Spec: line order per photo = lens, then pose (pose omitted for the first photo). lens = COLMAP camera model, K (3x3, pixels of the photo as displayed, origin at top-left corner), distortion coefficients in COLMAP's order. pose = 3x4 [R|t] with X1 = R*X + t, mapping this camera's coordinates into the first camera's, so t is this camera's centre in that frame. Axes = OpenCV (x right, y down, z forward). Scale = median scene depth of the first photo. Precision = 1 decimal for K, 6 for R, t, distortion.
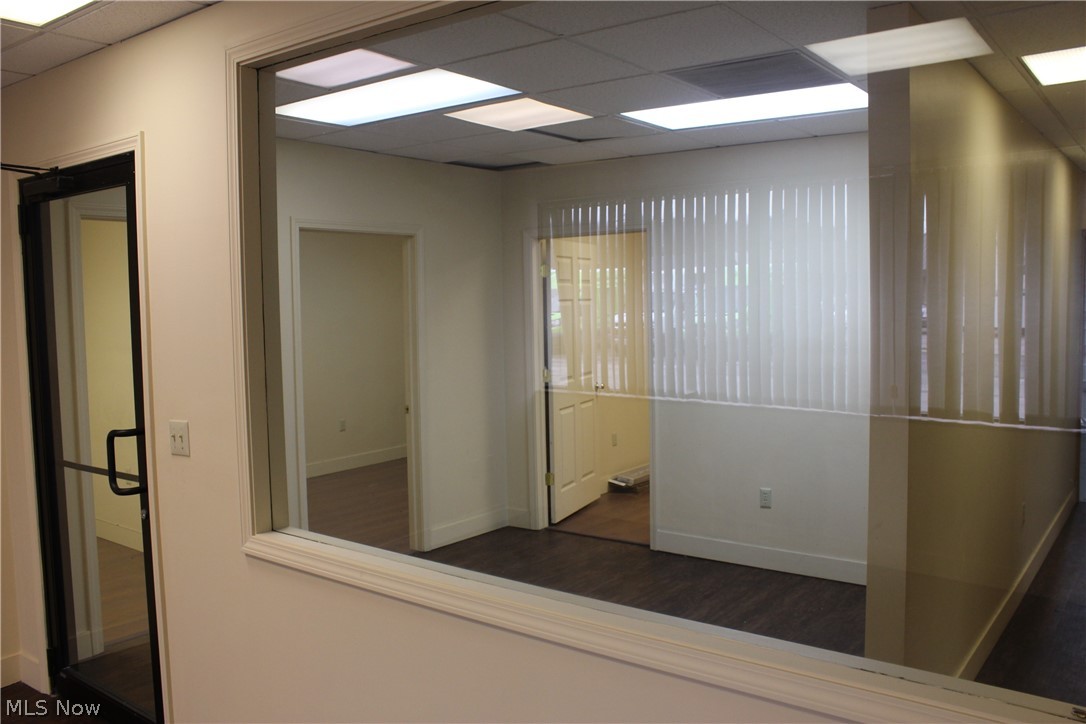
lens RADIAL K [[870.2, 0, 543.0], [0, 870.2, 362.0], [0, 0, 1]] dist [-0.164867, 0.136858]
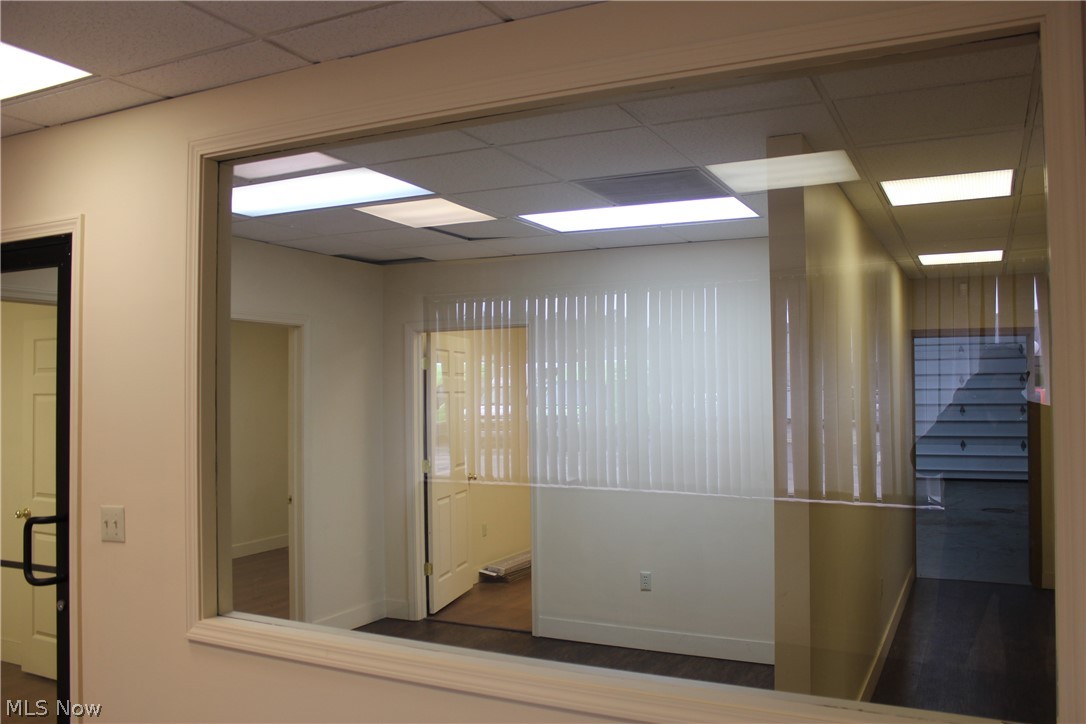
lens RADIAL K [[870.2, 0, 543.0], [0, 870.2, 362.0], [0, 0, 1]] dist [-0.164867, 0.136858]
pose [[0.982654, 0.014043, 0.184918, -0.058835], [0.006069, 0.994160, -0.107745, 0.005354], [-0.185351, 0.106998, 0.976830, -0.028367]]
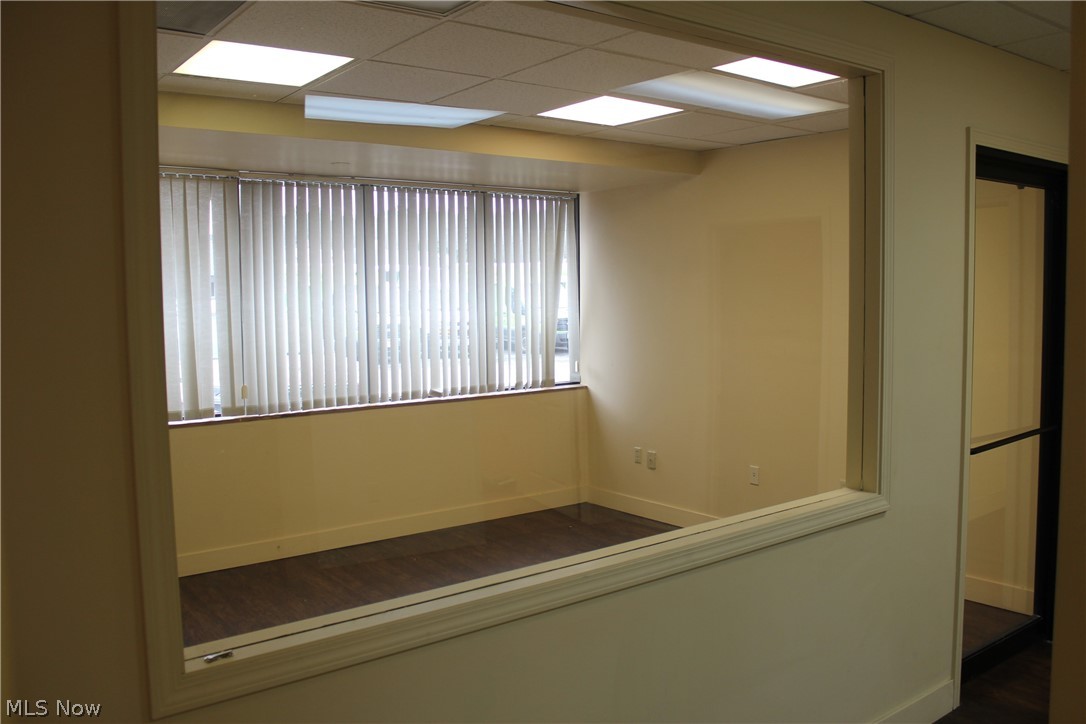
lens RADIAL K [[870.2, 0, 543.0], [0, 870.2, 362.0], [0, 0, 1]] dist [-0.164867, 0.136858]
pose [[0.234221, -0.071402, 0.969558, -0.880208], [0.081521, 0.995229, 0.053600, -0.047241], [-0.968759, 0.066485, 0.238924, 0.753201]]
